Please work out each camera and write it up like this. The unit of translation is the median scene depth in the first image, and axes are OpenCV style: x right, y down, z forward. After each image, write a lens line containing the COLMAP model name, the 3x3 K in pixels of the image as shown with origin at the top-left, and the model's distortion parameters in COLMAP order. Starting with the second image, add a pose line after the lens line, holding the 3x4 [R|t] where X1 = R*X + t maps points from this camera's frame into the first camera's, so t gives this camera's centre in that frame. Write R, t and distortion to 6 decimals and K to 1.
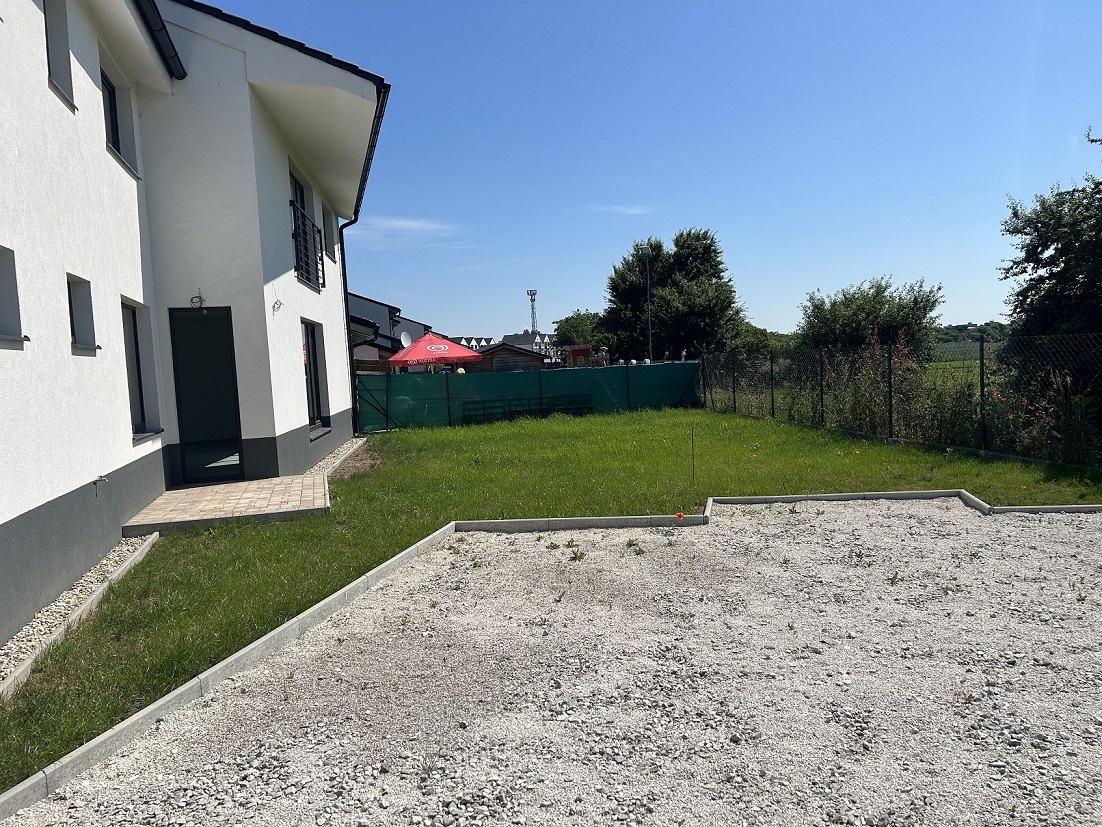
lens RADIAL K [[830.0, 0, 551.4], [0, 830.0, 414.7], [0, 0, 1]] dist [0.020262, -0.050751]
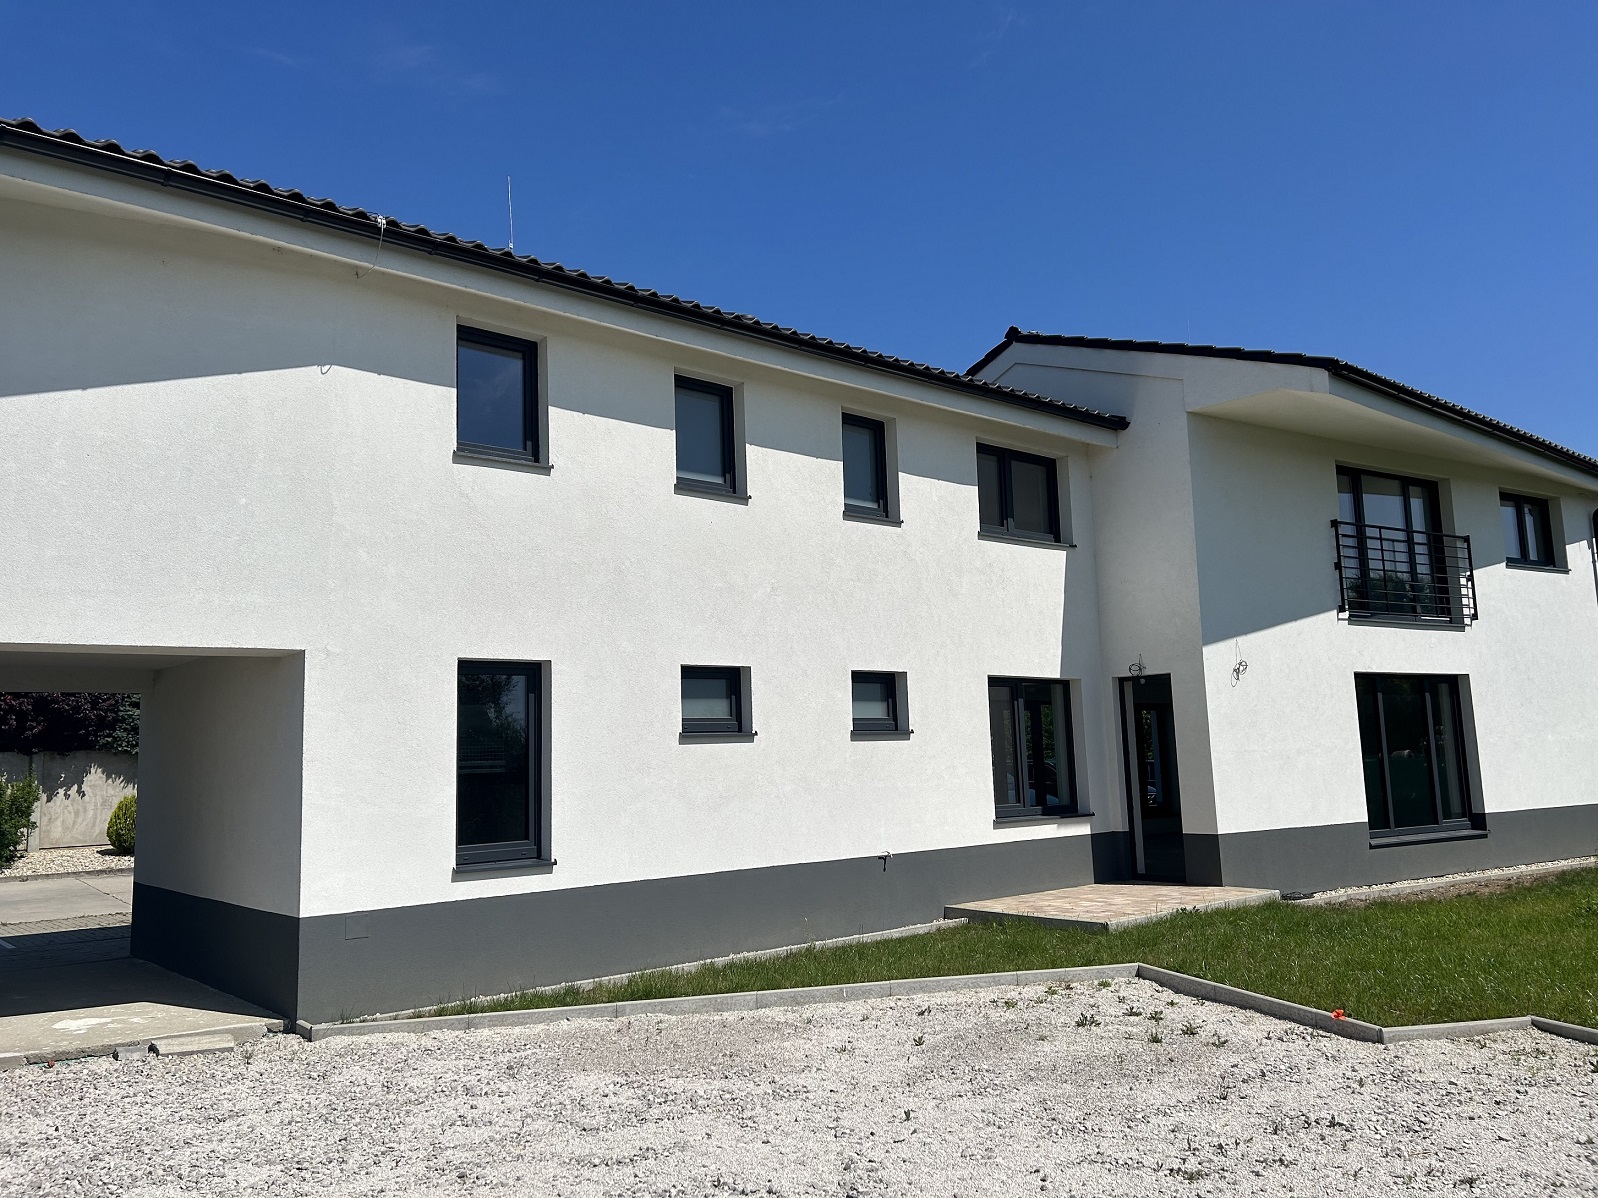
lens RADIAL K [[1203.5, 0, 799.2], [0, 1203.5, 599.6], [0, 0, 1]] dist [0.020262, -0.050751]
pose [[0.387439, -0.082931, -0.918158, 0.604218], [-0.048296, 0.992752, -0.110048, -0.051221], [0.920630, 0.086980, 0.380625, 0.175822]]
